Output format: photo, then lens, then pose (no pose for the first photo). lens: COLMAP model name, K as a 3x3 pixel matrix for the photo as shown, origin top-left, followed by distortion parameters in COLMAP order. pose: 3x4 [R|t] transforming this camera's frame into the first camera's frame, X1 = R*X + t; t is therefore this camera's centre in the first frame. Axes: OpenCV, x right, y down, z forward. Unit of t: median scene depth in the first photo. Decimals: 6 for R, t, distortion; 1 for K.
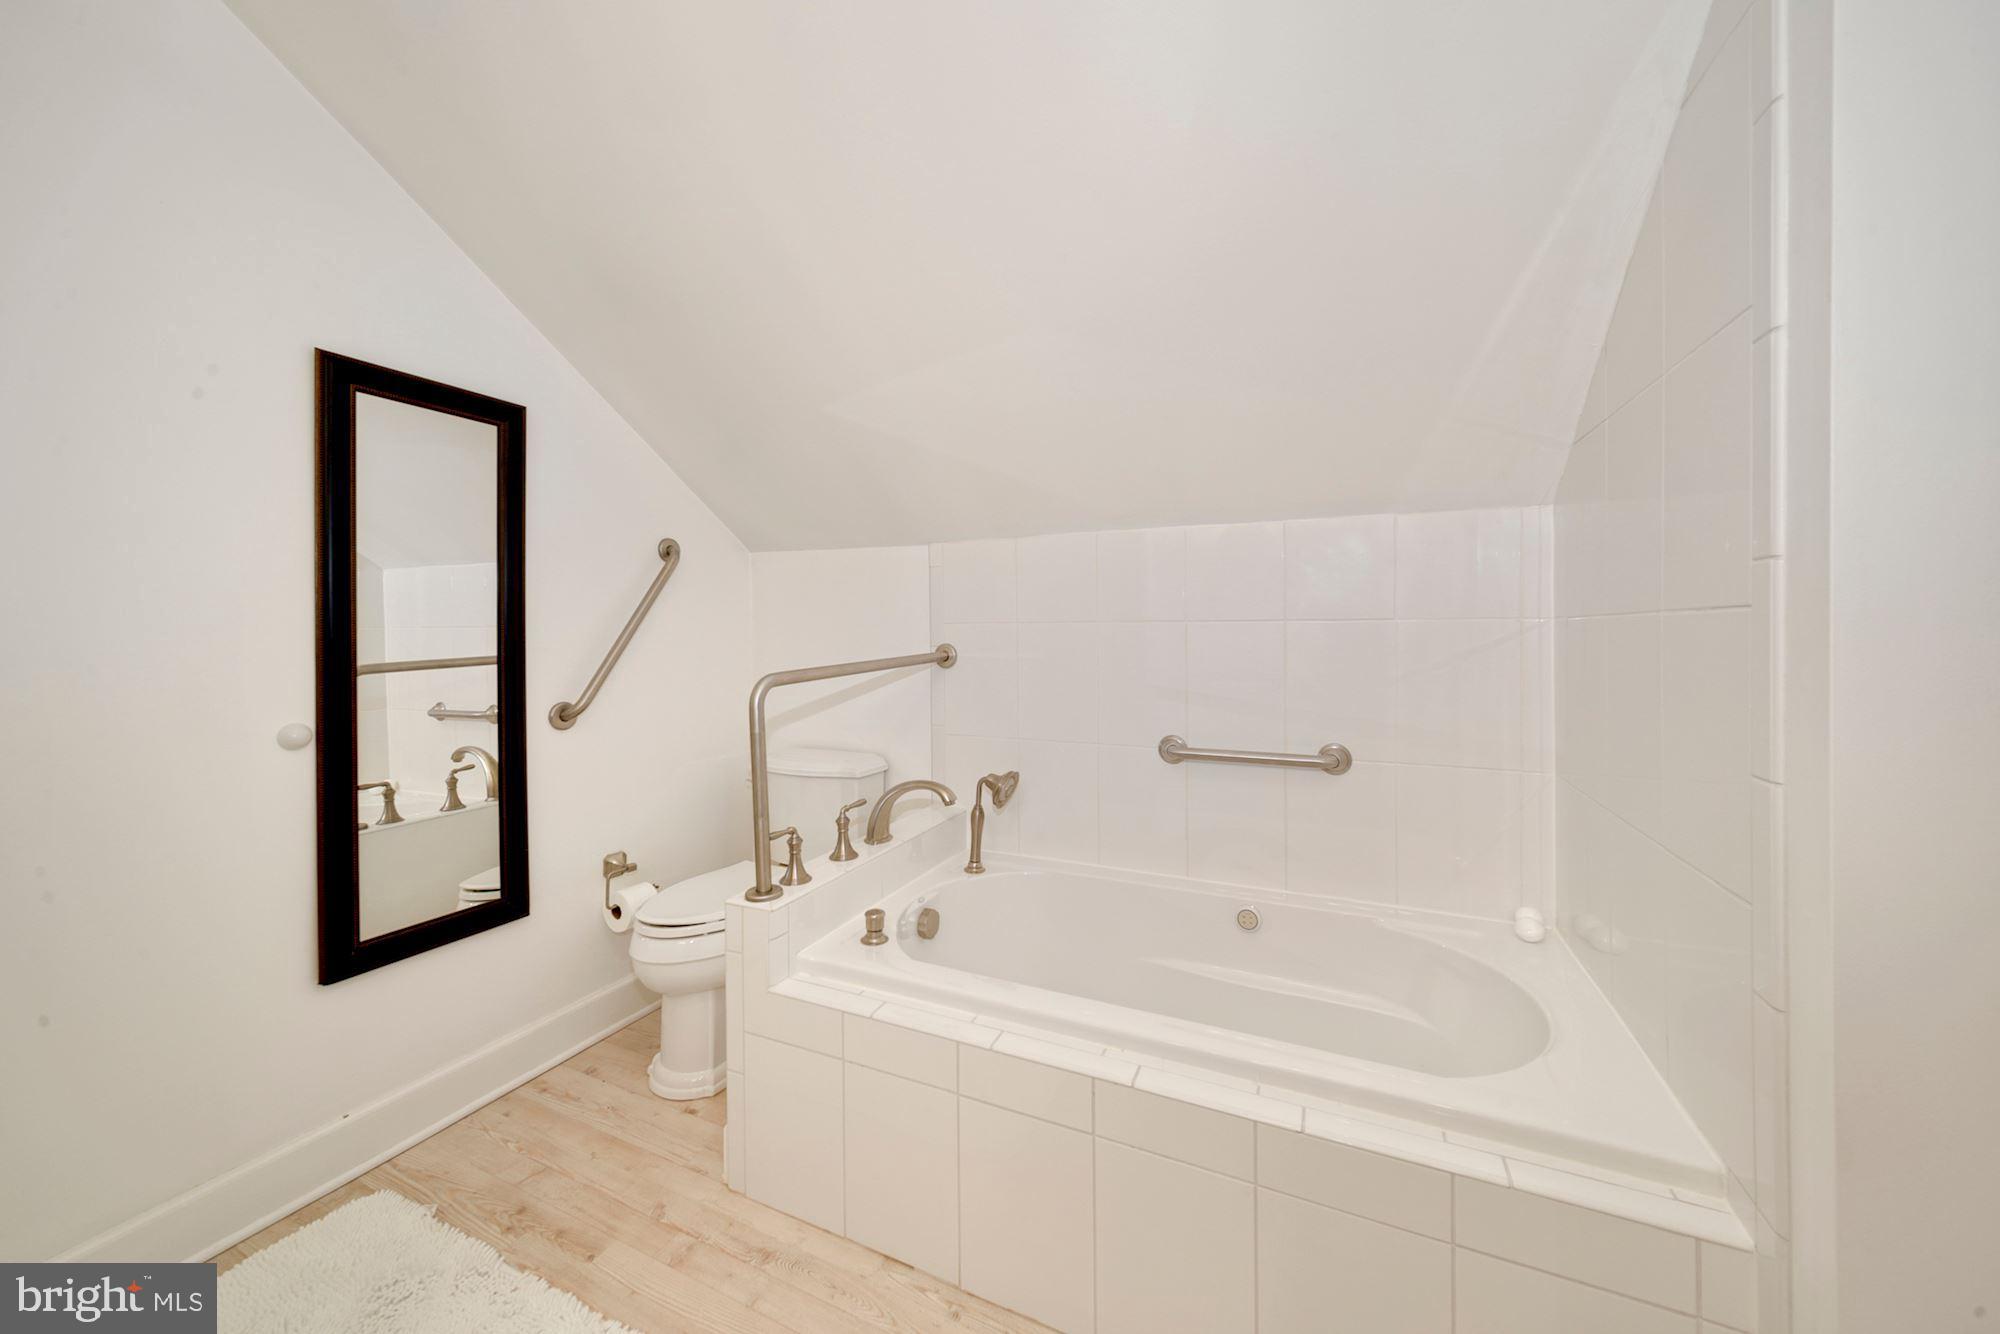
lens RADIAL K [[713.8, 0, 1003.8], [0, 713.8, 640.5], [0, 0, 1]] dist [0.001876, 0.000006]
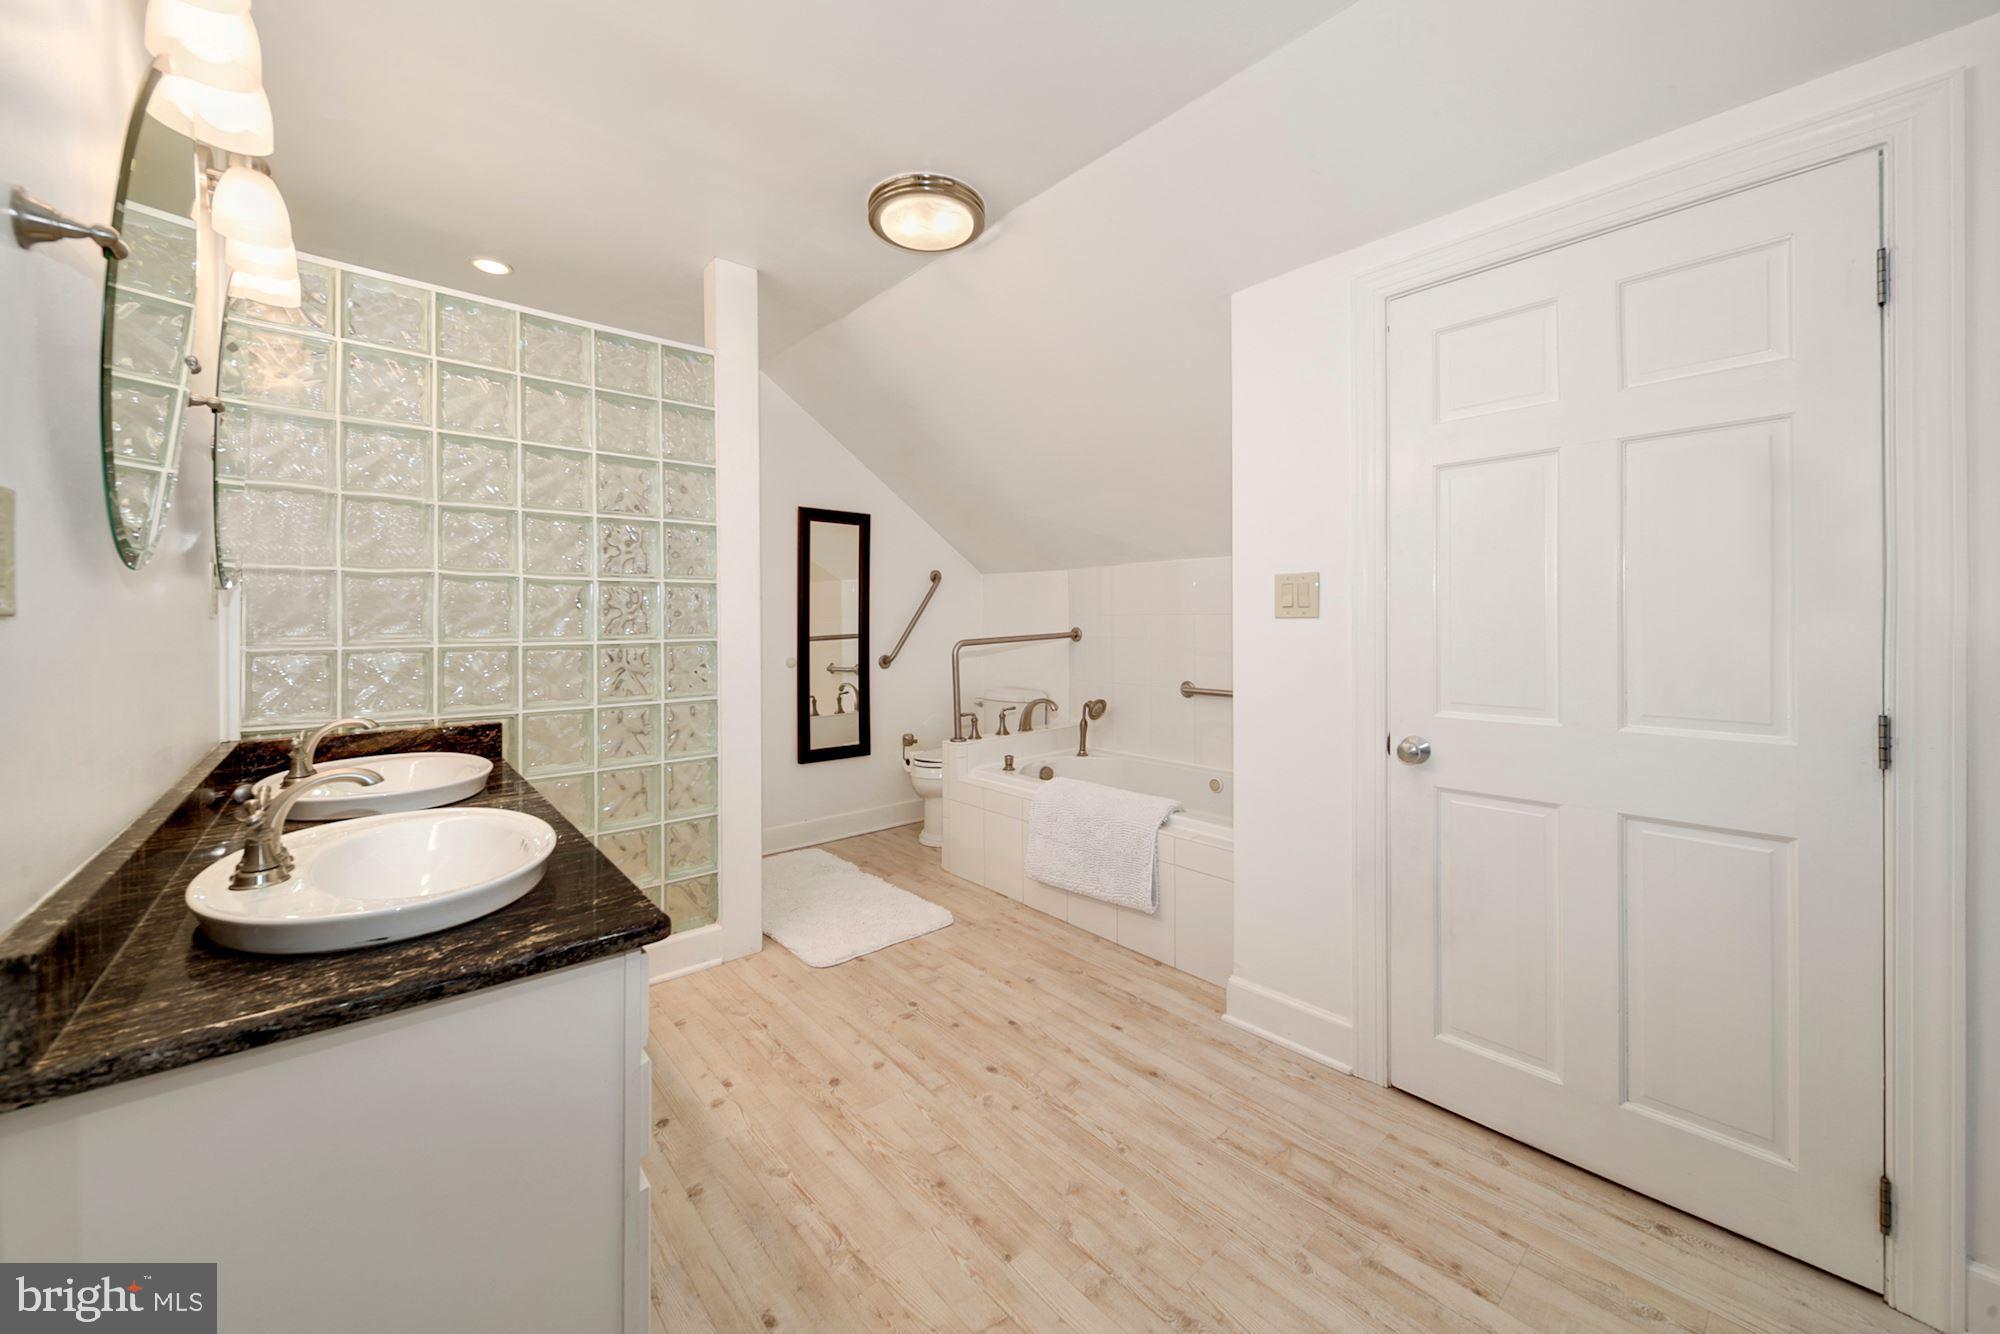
lens RADIAL K [[754.5, 0, 998.0], [0, 754.5, 623.1], [0, 0, 1]] dist [0.000174, -0.000140]
pose [[0.906026, -0.000395, -0.423221, 0.599883], [-0.003813, 0.999951, -0.009096, 0.014223], [0.423204, 0.009855, 0.905981, -0.834028]]
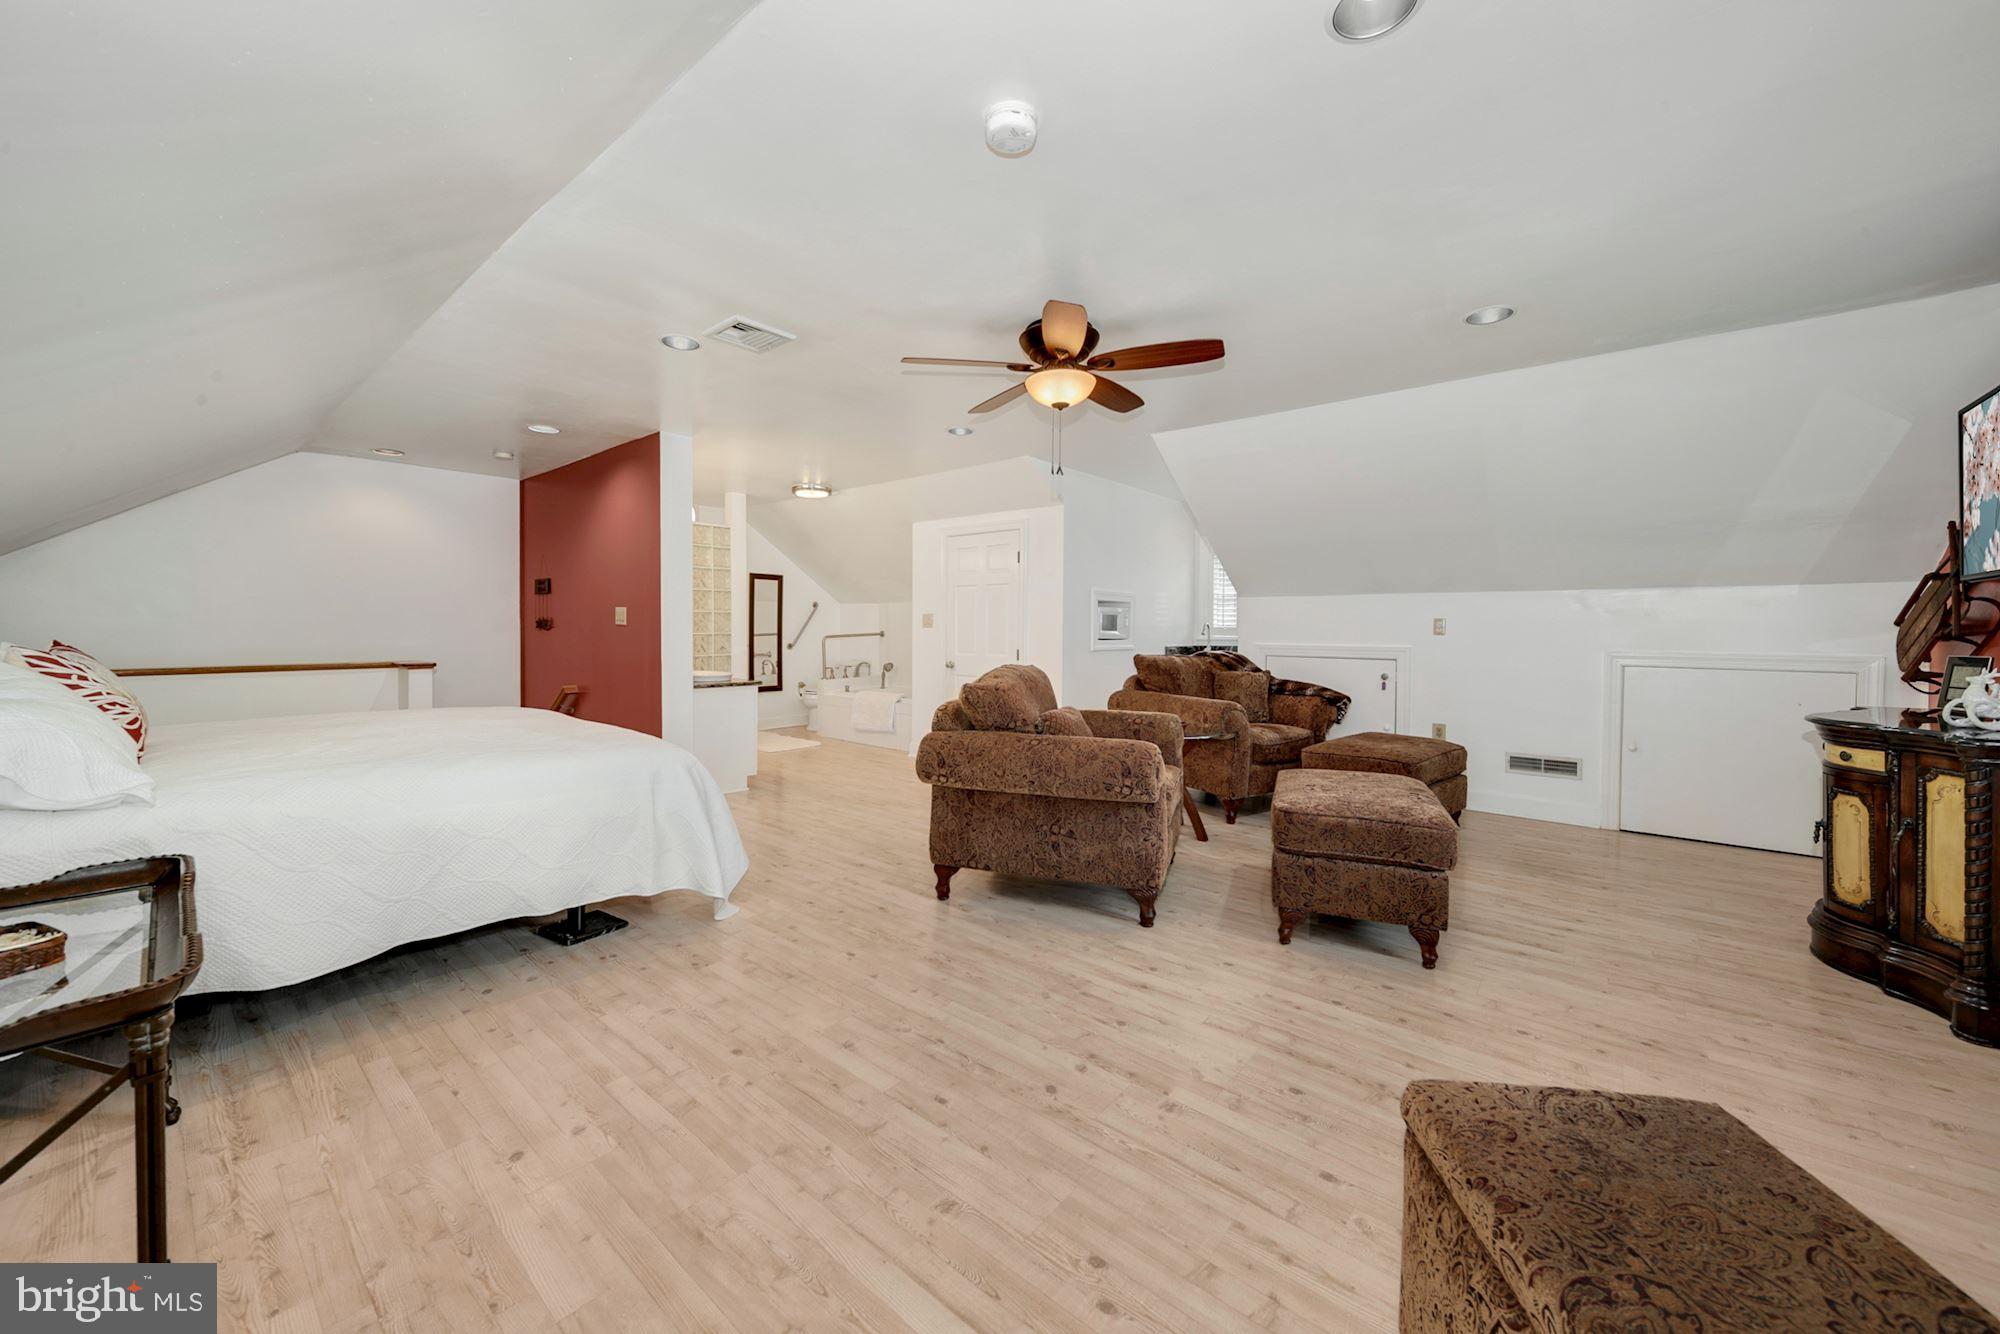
lens RADIAL K [[754.5, 0, 998.0], [0, 754.5, 623.1], [0, 0, 1]] dist [0.000174, -0.000140]
pose [[0.959805, 0.003429, -0.280647, 1.836102], [-0.008286, 0.999836, -0.016125, 0.030693], [0.280546, 0.017802, 0.959676, -2.971308]]
